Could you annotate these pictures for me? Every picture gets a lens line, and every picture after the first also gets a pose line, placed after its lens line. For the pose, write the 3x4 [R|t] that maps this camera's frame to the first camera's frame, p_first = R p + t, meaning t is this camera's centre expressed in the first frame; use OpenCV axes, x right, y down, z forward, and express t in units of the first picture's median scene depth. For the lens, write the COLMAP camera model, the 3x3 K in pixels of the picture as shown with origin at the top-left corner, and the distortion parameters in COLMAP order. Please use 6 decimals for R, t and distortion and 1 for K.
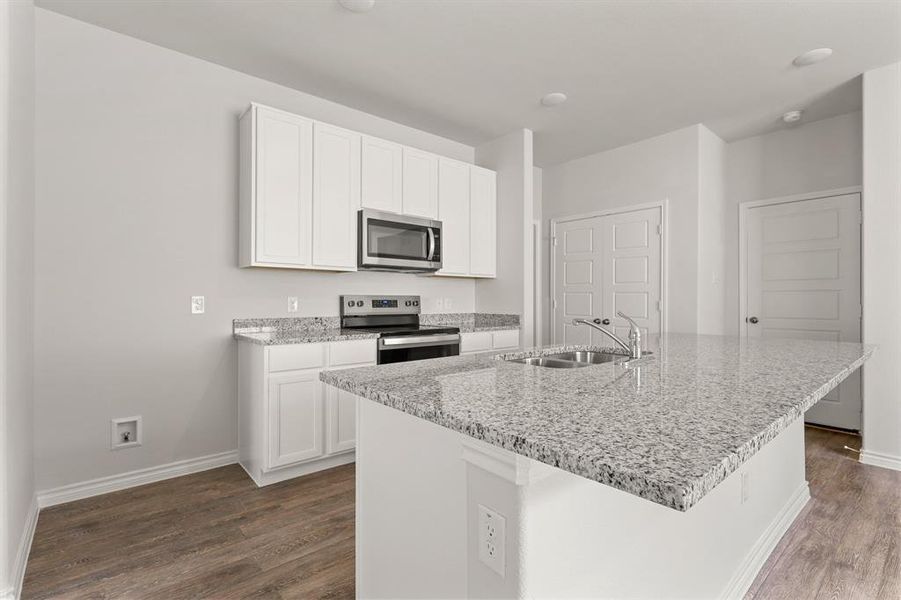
lens RADIAL K [[416.6, 0, 454.4], [0, 416.6, 298.1], [0, 0, 1]] dist [0.007340, 0.000242]
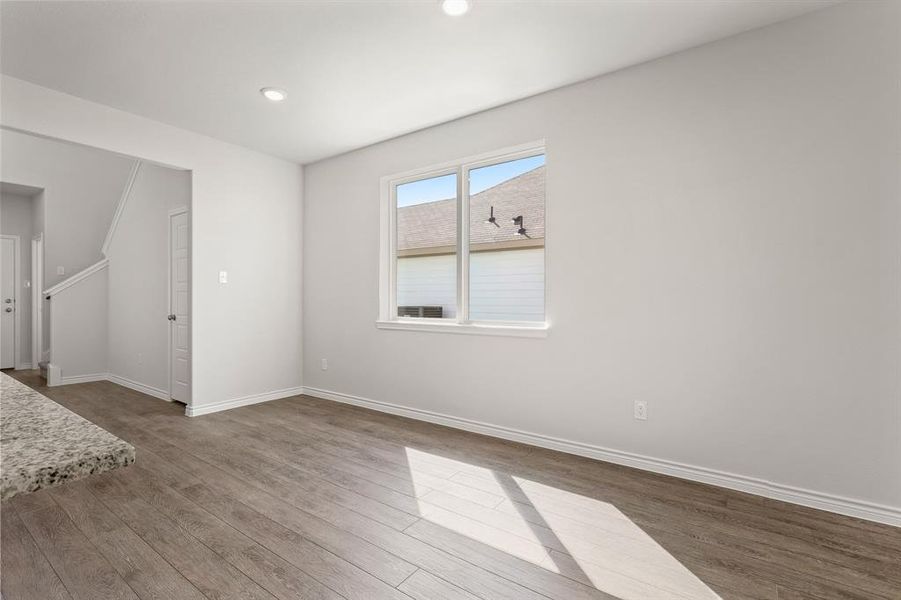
lens RADIAL K [[416.6, 0, 450.9], [0, 416.6, 298.6], [0, 0, 1]] dist [0.007340, 0.000242]
pose [[-0.227051, -0.004797, 0.973871, -0.136607], [-0.005390, 0.999979, 0.003669, 0.000460], [-0.973868, -0.004416, -0.227072, 0.054585]]
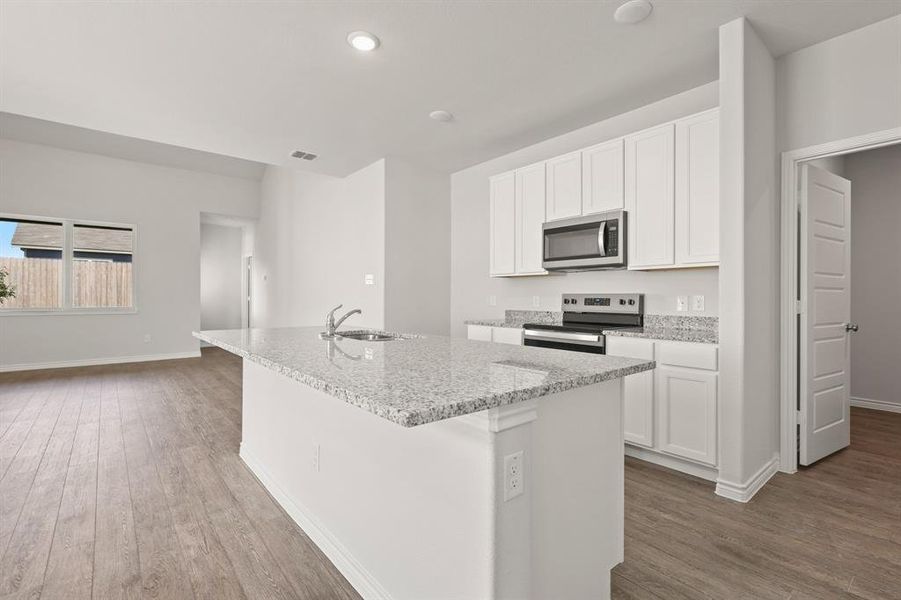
lens RADIAL K [[416.6, 0, 452.2], [0, 416.6, 297.6], [0, 0, 1]] dist [0.007340, 0.000242]
pose [[-0.025531, -0.002971, -0.999670, 0.900129], [-0.000142, 0.999996, -0.002969, 0.006093], [0.999674, 0.000067, -0.025532, 0.685629]]
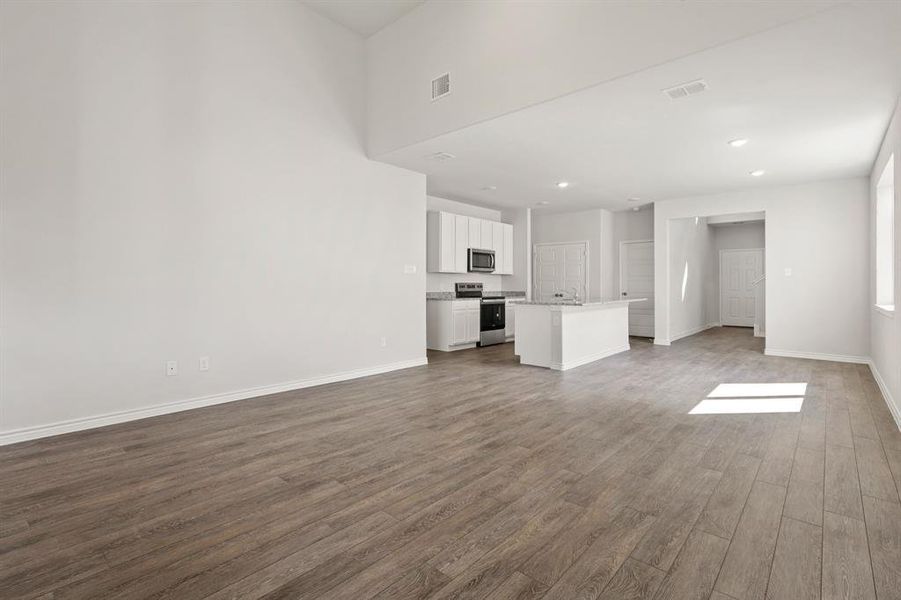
lens RADIAL K [[416.6, 0, 443.3], [0, 416.6, 285.2], [0, 0, 1]] dist [0.007340, 0.000242]
pose [[0.993451, -0.001954, 0.114242, -0.596819], [0.001675, 0.999995, 0.002539, -0.000323], [-0.114246, -0.002331, 0.993450, -1.302420]]
